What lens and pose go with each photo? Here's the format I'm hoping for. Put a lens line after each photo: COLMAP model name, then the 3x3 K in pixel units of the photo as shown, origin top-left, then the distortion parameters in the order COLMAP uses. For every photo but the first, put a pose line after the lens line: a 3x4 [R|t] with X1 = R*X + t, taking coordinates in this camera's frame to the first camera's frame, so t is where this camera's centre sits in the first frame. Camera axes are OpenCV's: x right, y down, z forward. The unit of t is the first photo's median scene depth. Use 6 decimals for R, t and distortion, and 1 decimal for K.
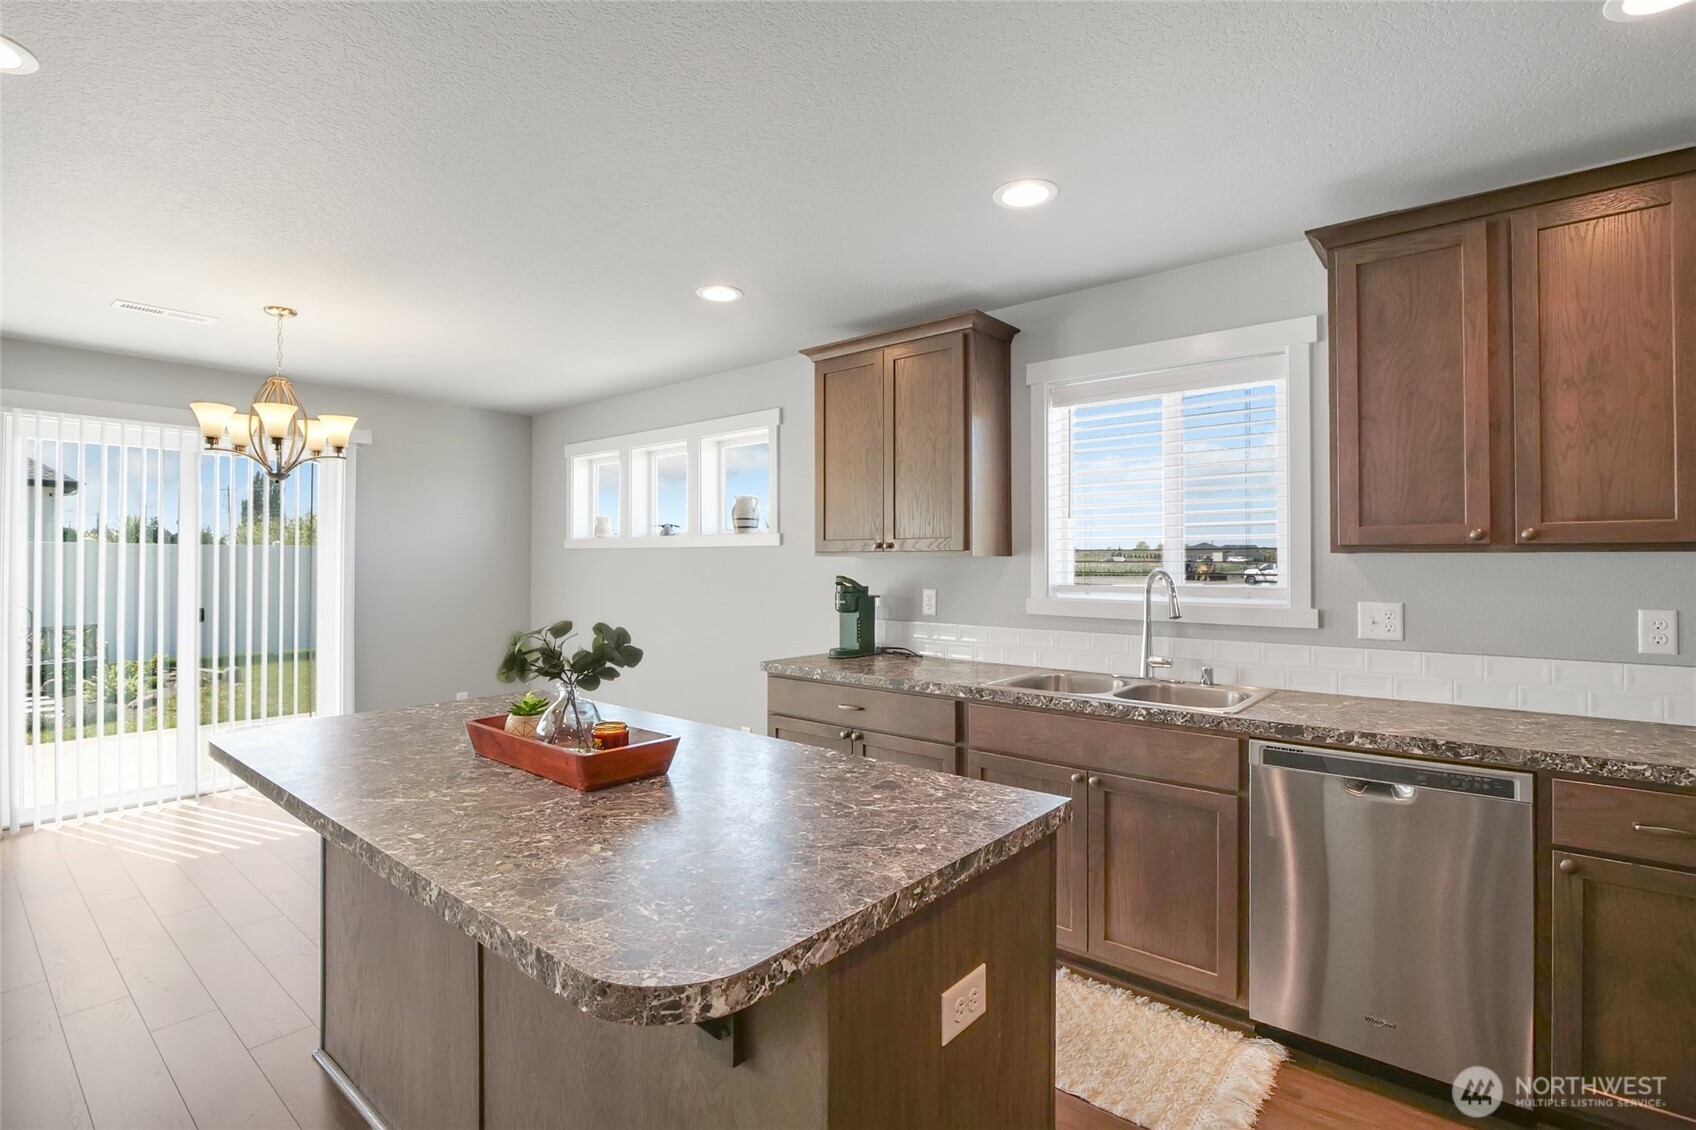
lens RADIAL K [[790.1, 0, 839.1], [0, 790.1, 557.1], [0, 0, 1]] dist [-0.019450, 0.001163]
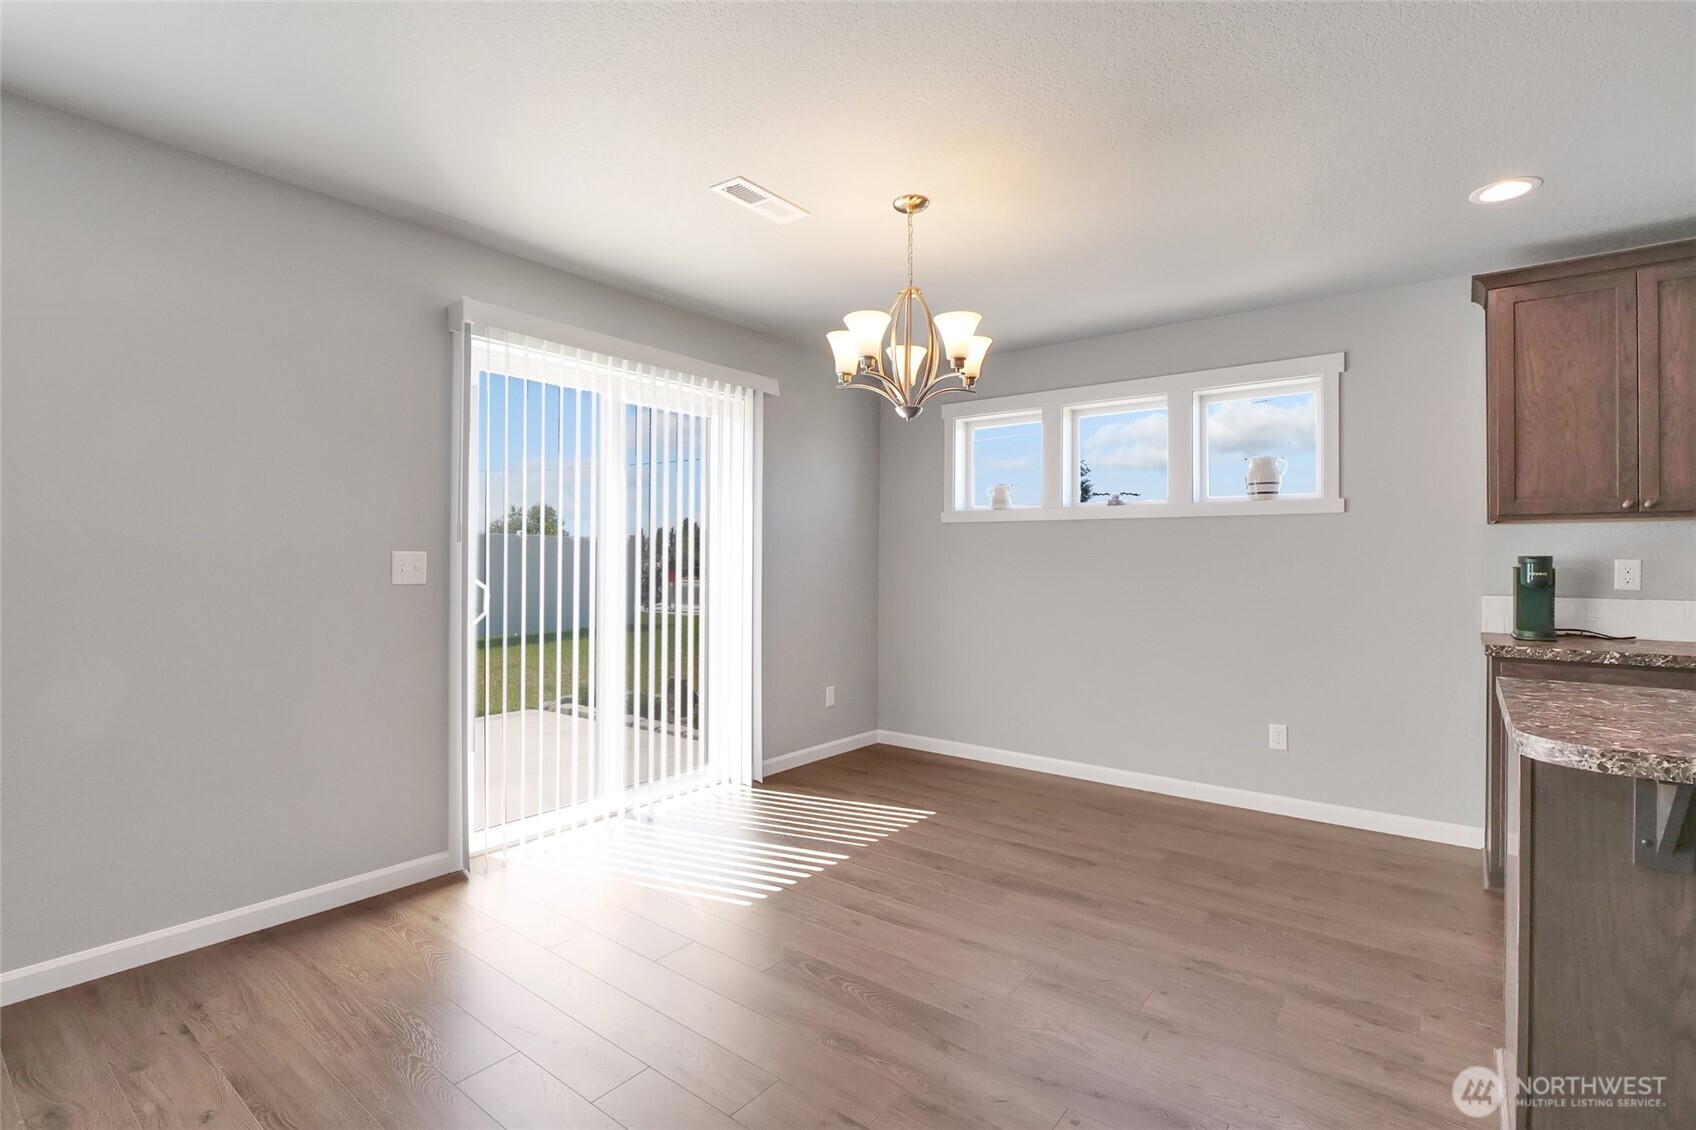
lens RADIAL K [[790.1, 0, 838.8], [0, 790.1, 555.2], [0, 0, 1]] dist [-0.019450, 0.001163]
pose [[0.999438, 0.007152, 0.032752, -1.046928], [-0.007074, 0.999972, -0.002520, 0.060665], [-0.032769, 0.002286, 0.999460, 0.269554]]
